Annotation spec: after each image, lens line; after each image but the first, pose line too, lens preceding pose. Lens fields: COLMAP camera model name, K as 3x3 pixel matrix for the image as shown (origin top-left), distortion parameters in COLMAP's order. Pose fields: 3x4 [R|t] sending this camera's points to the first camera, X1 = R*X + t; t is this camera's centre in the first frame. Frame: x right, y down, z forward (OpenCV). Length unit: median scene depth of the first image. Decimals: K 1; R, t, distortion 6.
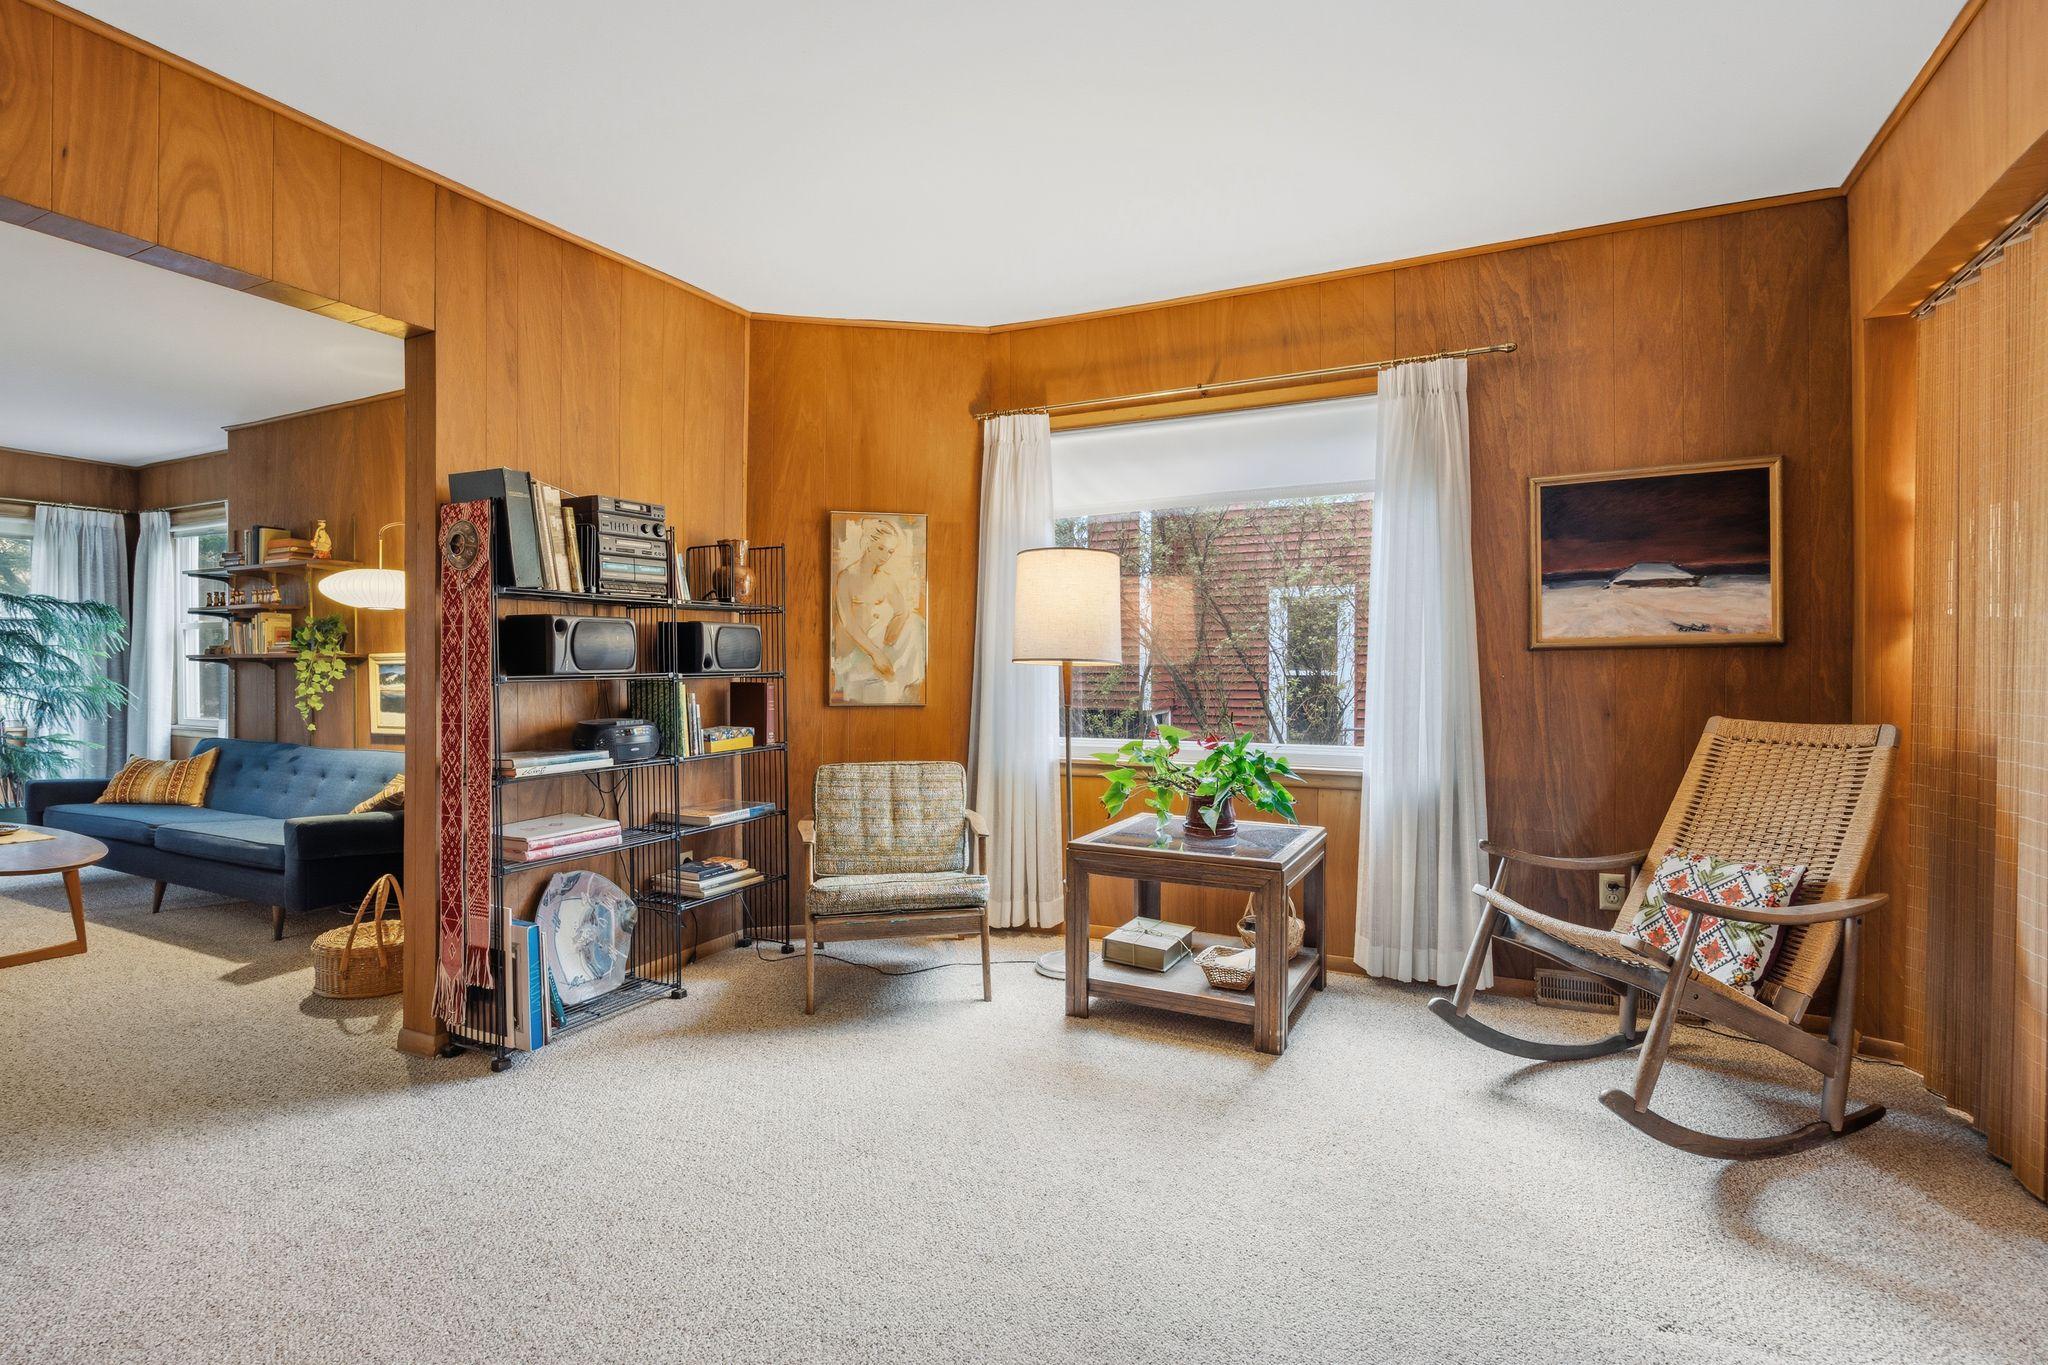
lens RADIAL K [[966.7, 0, 1017.8], [0, 966.7, 671.6], [0, 0, 1]] dist [-0.012734, 0.001551]
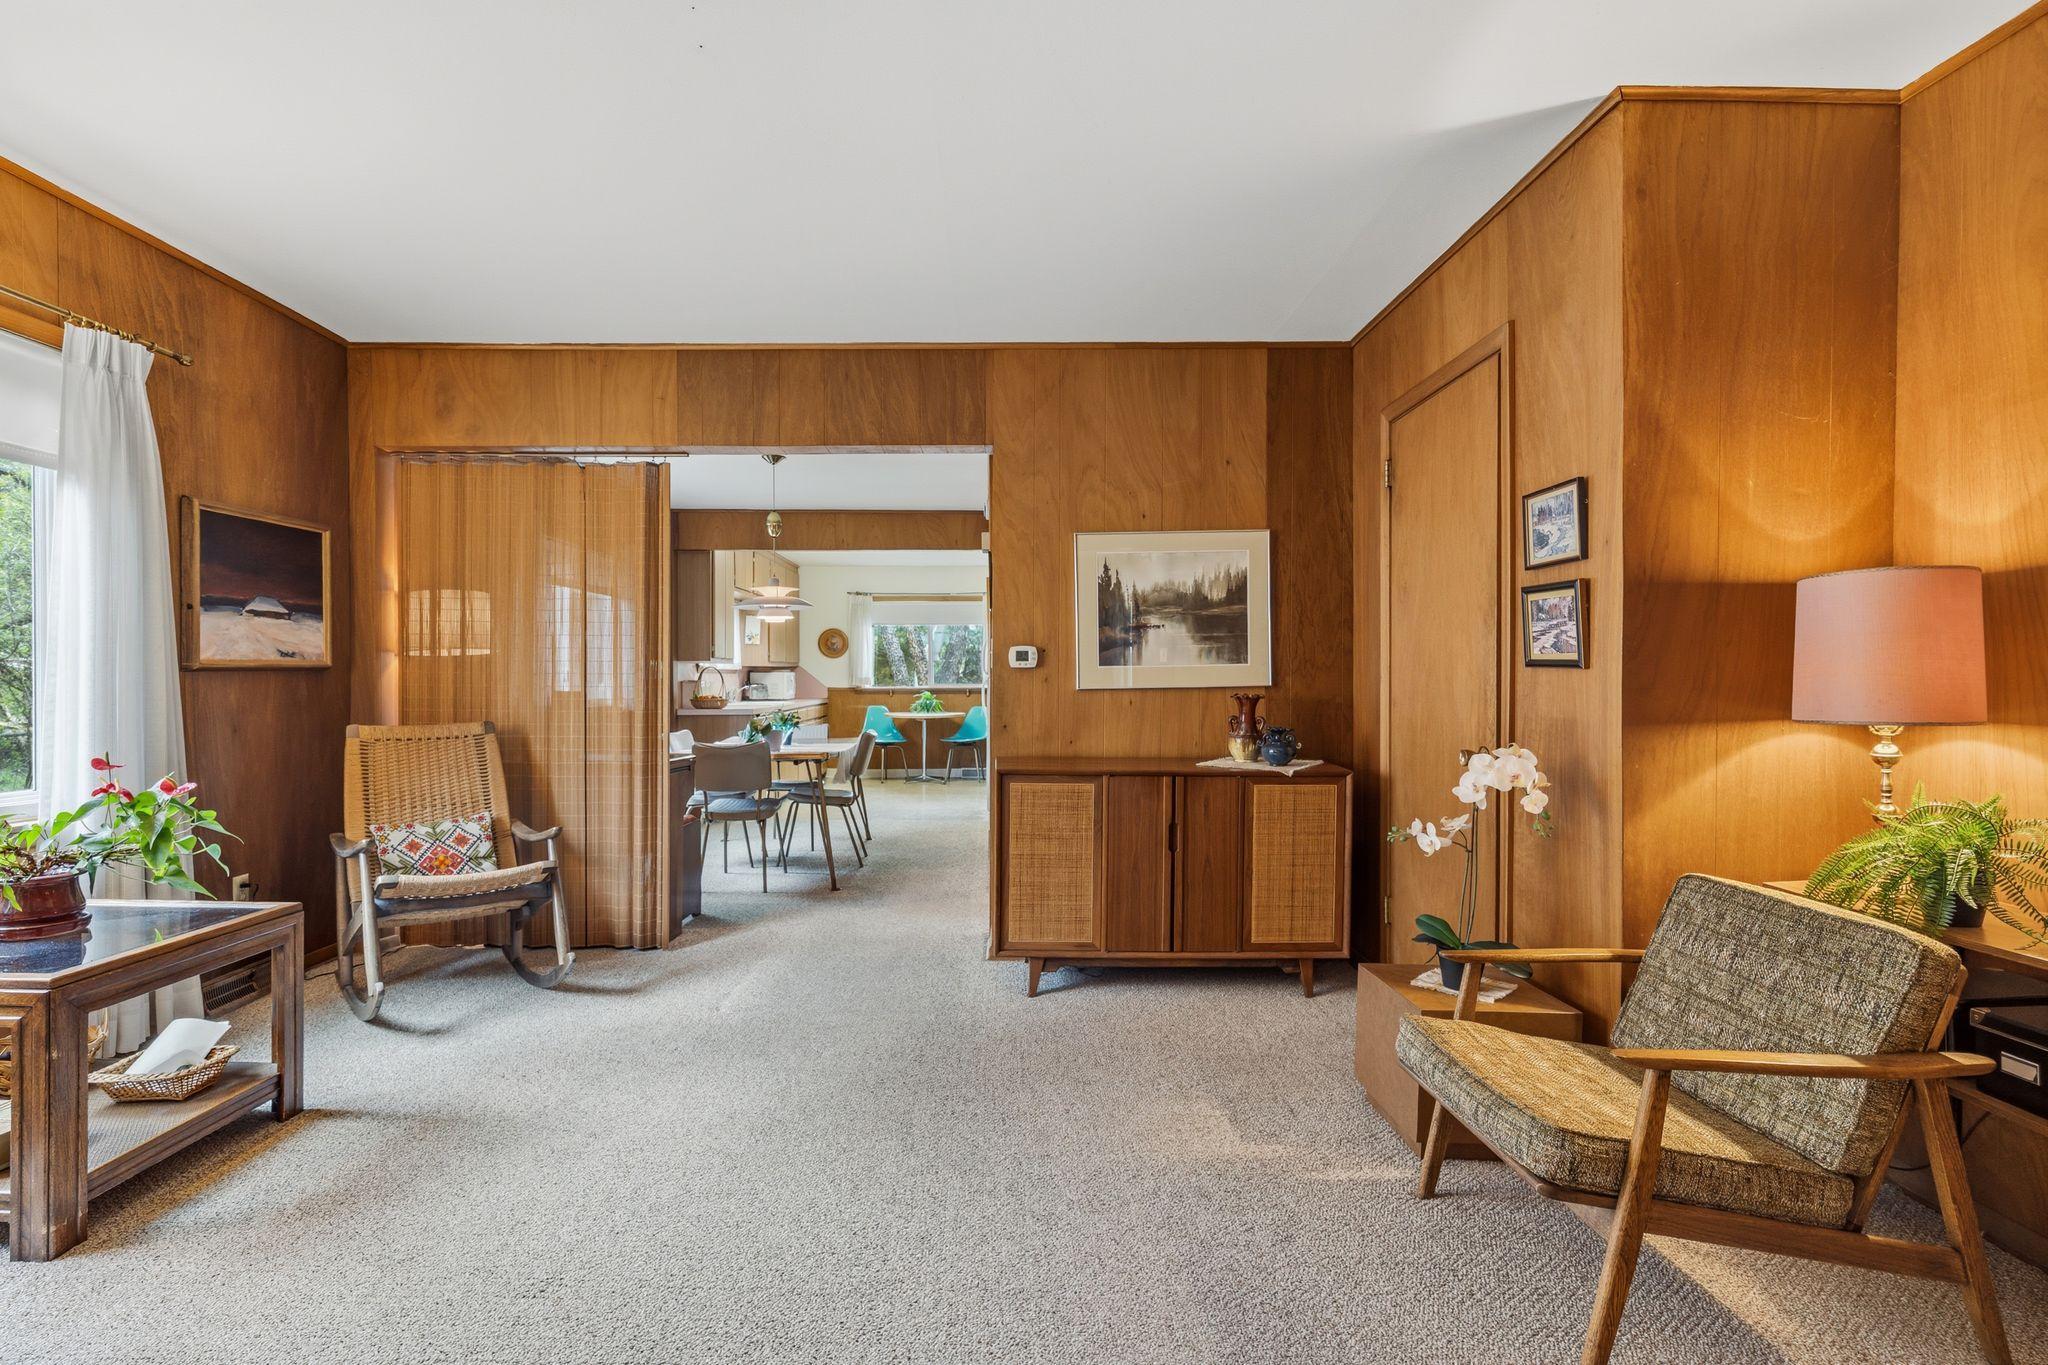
lens RADIAL K [[966.7, 0, 1020.7], [0, 966.7, 693.7], [0, 0, 1]] dist [-0.012734, 0.001551]
pose [[-0.461183, -0.015031, 0.887178, -0.482889], [0.005722, 0.999785, 0.019913, -0.009194], [-0.887287, 0.014261, -0.460998, 0.455200]]
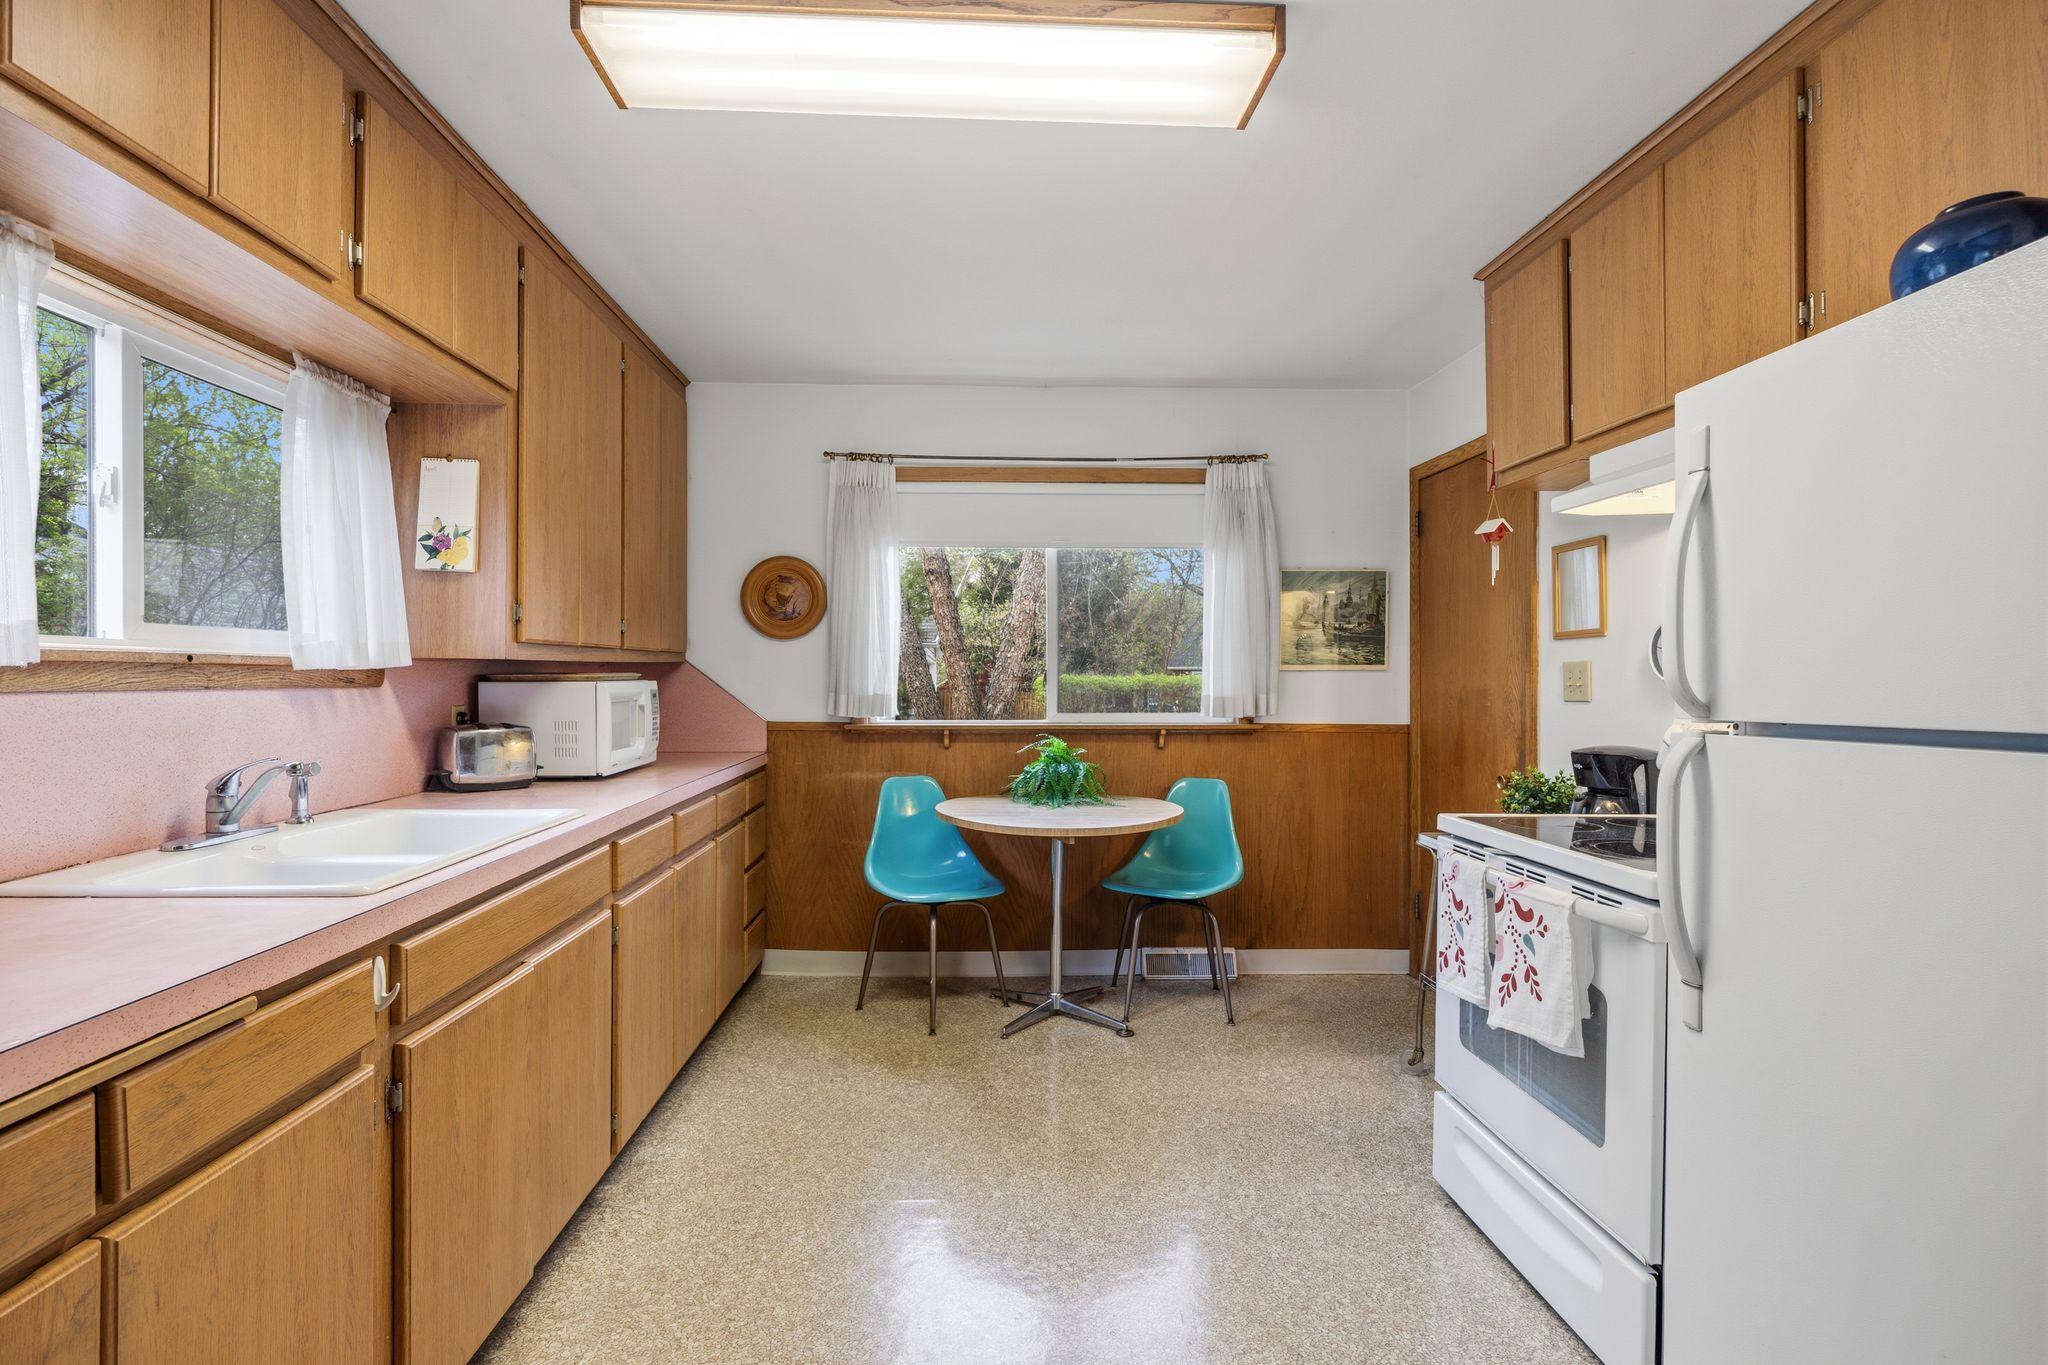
lens RADIAL K [[966.7, 0, 1008.5], [0, 966.7, 688.8], [0, 0, 1]] dist [-0.012734, 0.001551]
pose [[-0.473134, -0.012134, 0.880907, 1.018248], [0.000108, 0.999904, 0.013832, -0.020702], [-0.880990, 0.006640, -0.473088, -0.010901]]
